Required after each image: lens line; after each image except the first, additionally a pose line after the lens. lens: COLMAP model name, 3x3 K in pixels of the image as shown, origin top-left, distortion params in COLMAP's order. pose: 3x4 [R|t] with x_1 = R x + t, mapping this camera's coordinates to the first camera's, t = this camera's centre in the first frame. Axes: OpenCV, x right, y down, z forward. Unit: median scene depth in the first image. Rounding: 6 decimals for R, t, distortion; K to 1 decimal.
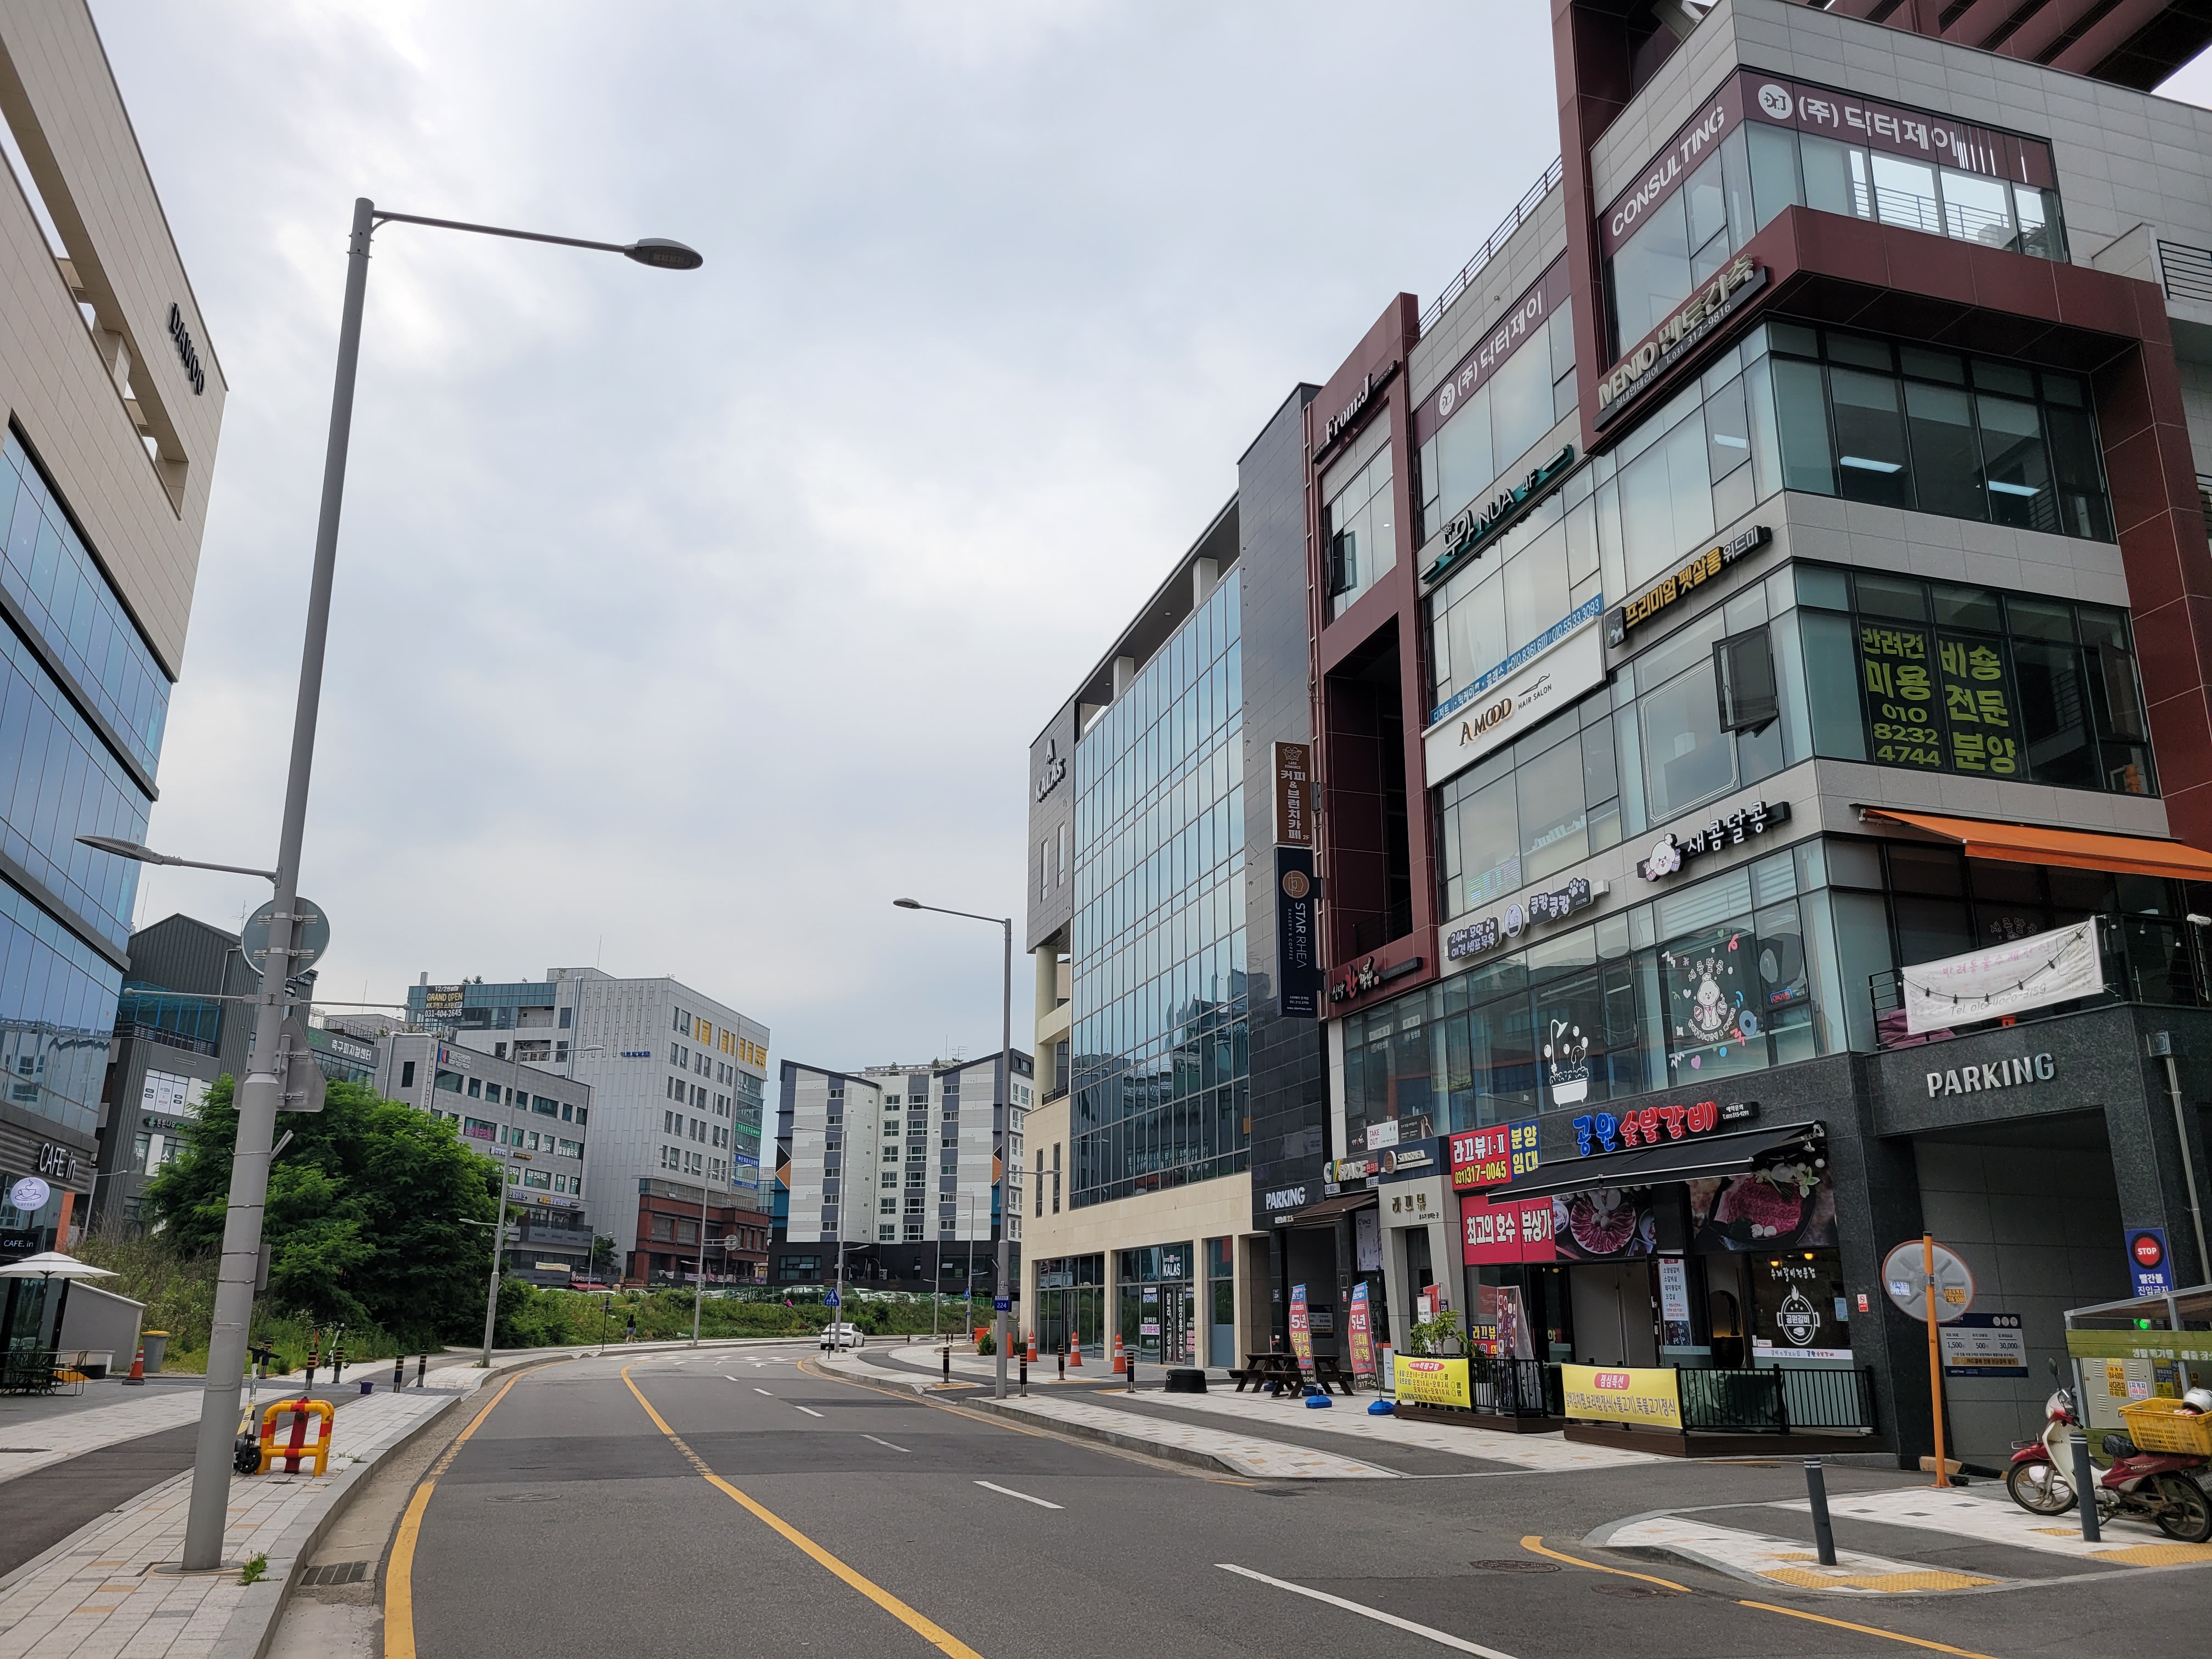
lens RADIAL K [[1673.4, 0, 1108.3], [0, 1673.4, 846.4], [0, 0, 1]] dist [0.092487, -0.072630]
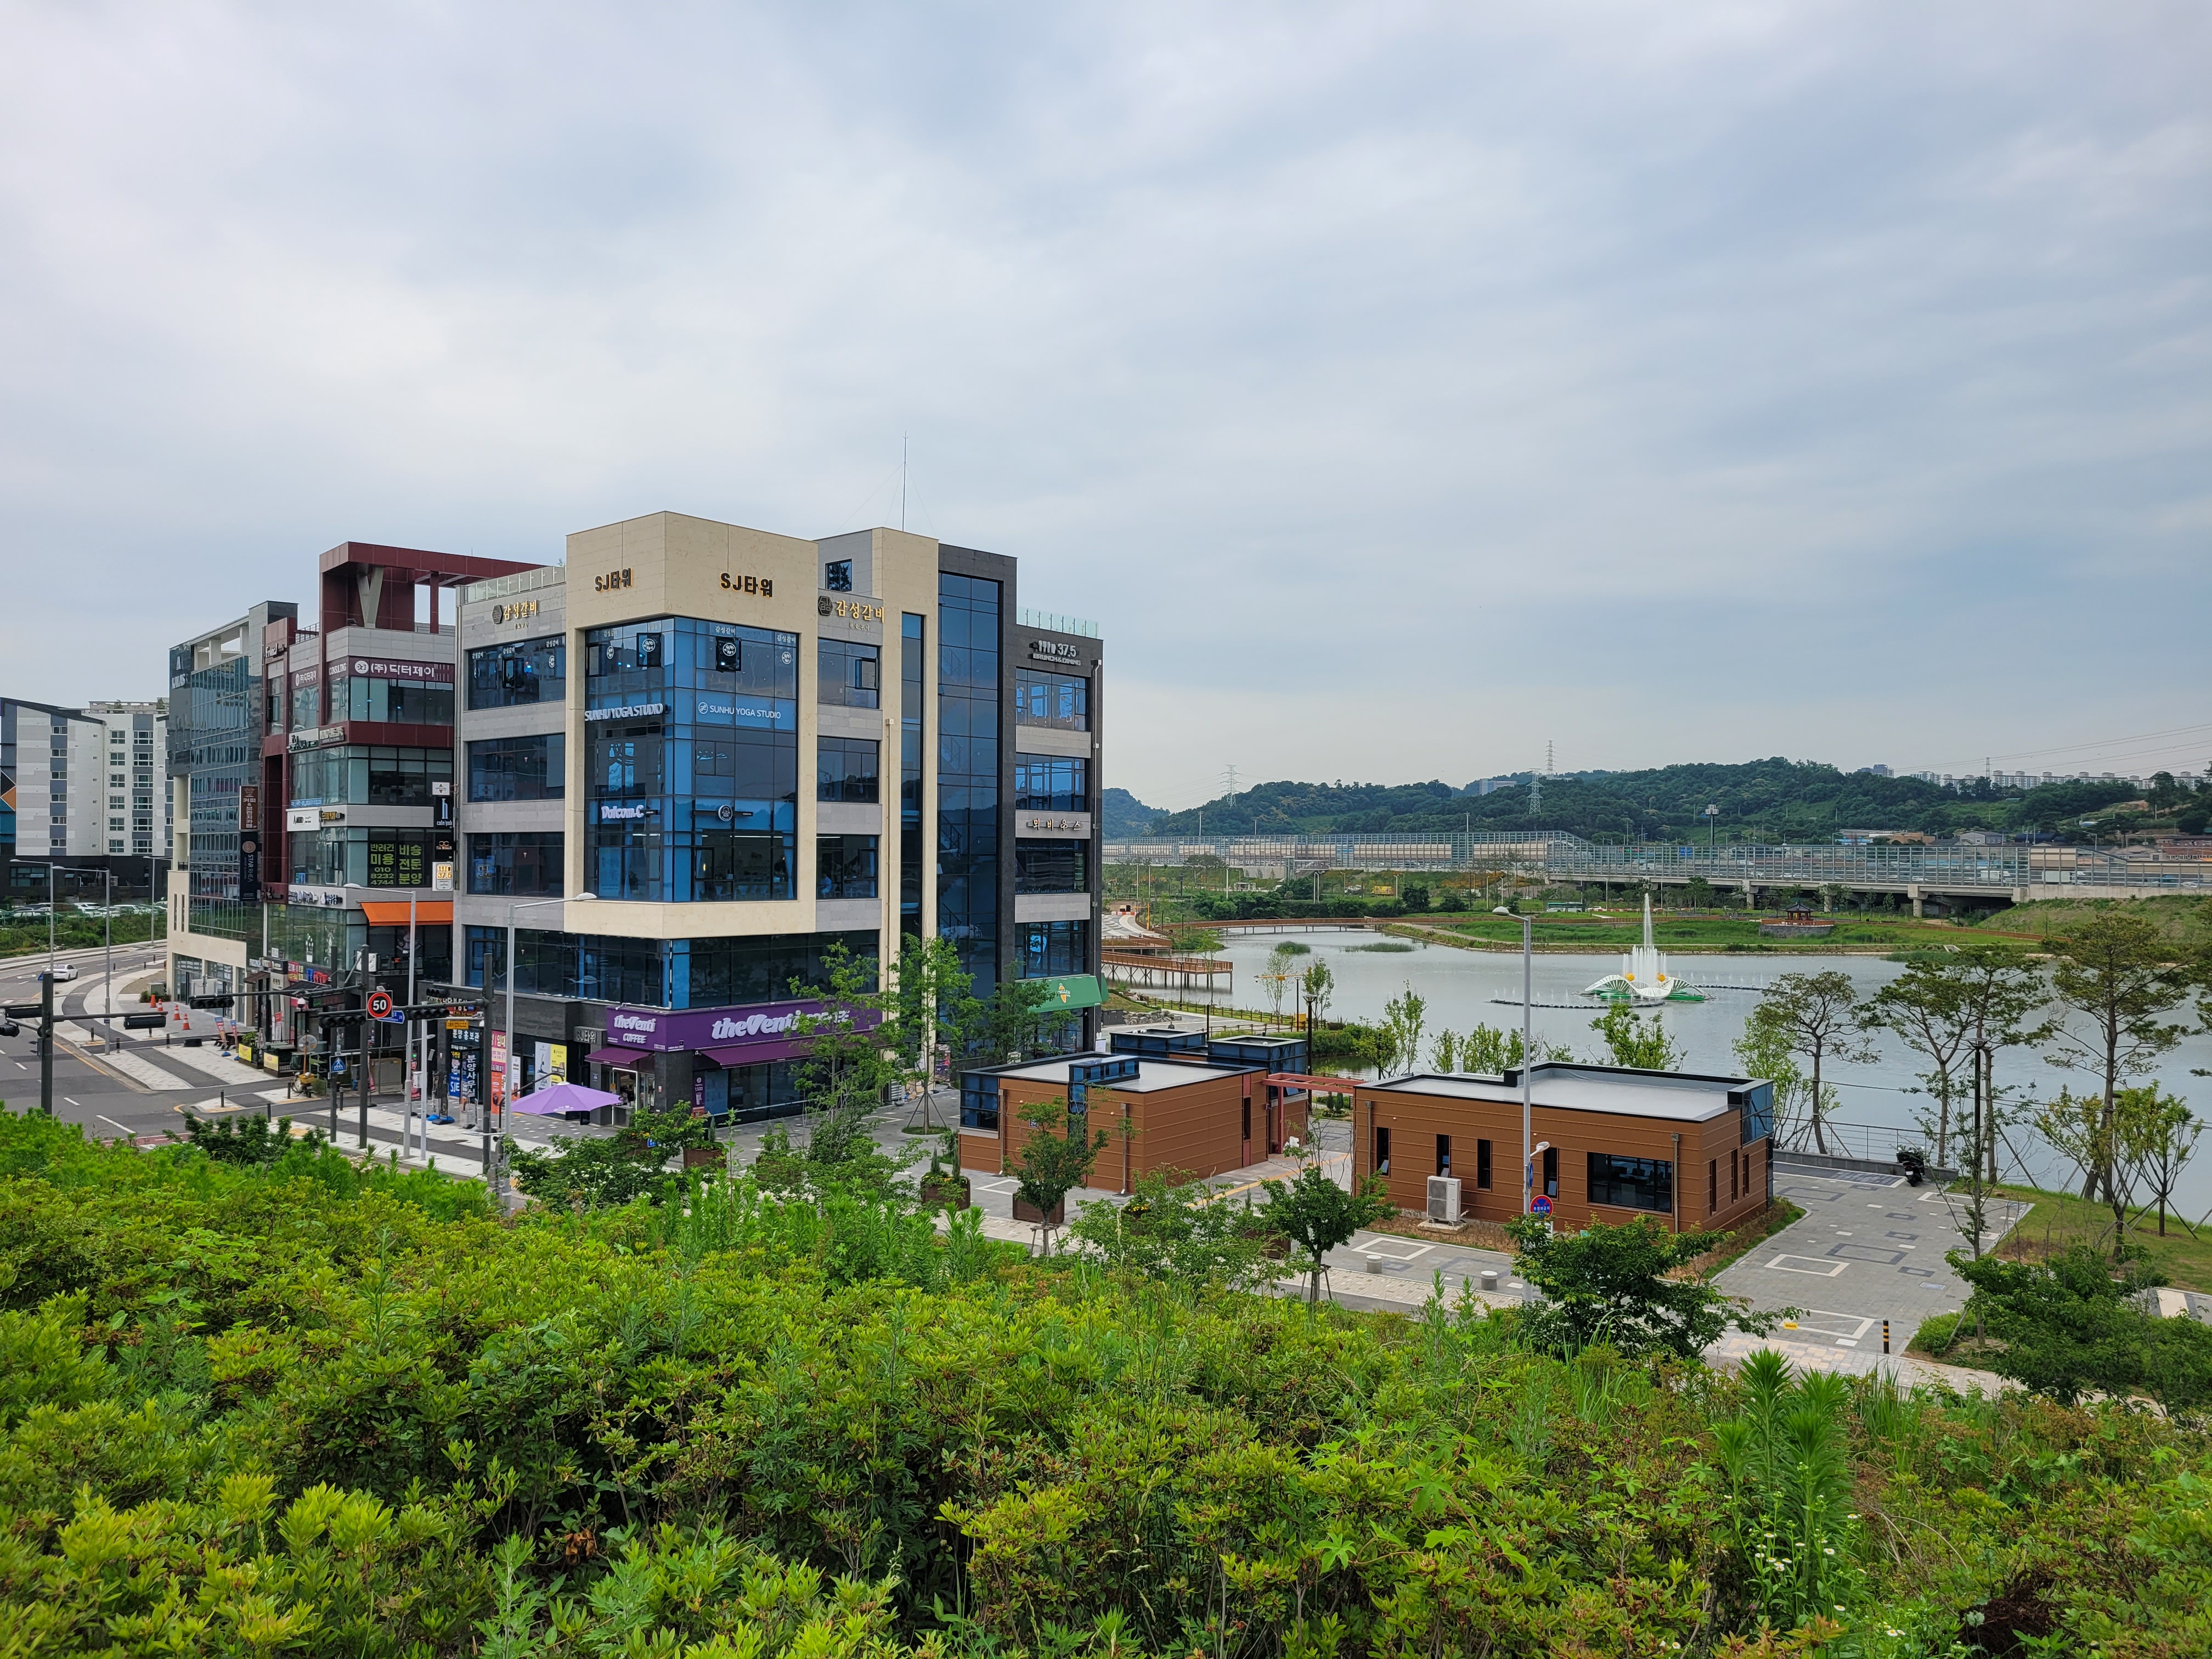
lens RADIAL K [[1673.4, 0, 1108.3], [0, 1673.4, 846.4], [0, 0, 1]] dist [0.092487, -0.072630]
pose [[0.928427, 0.004378, 0.371489, 0.071047], [-0.104001, 0.963015, 0.248569, -0.146359], [-0.356662, -0.269413, 0.894544, -0.336748]]
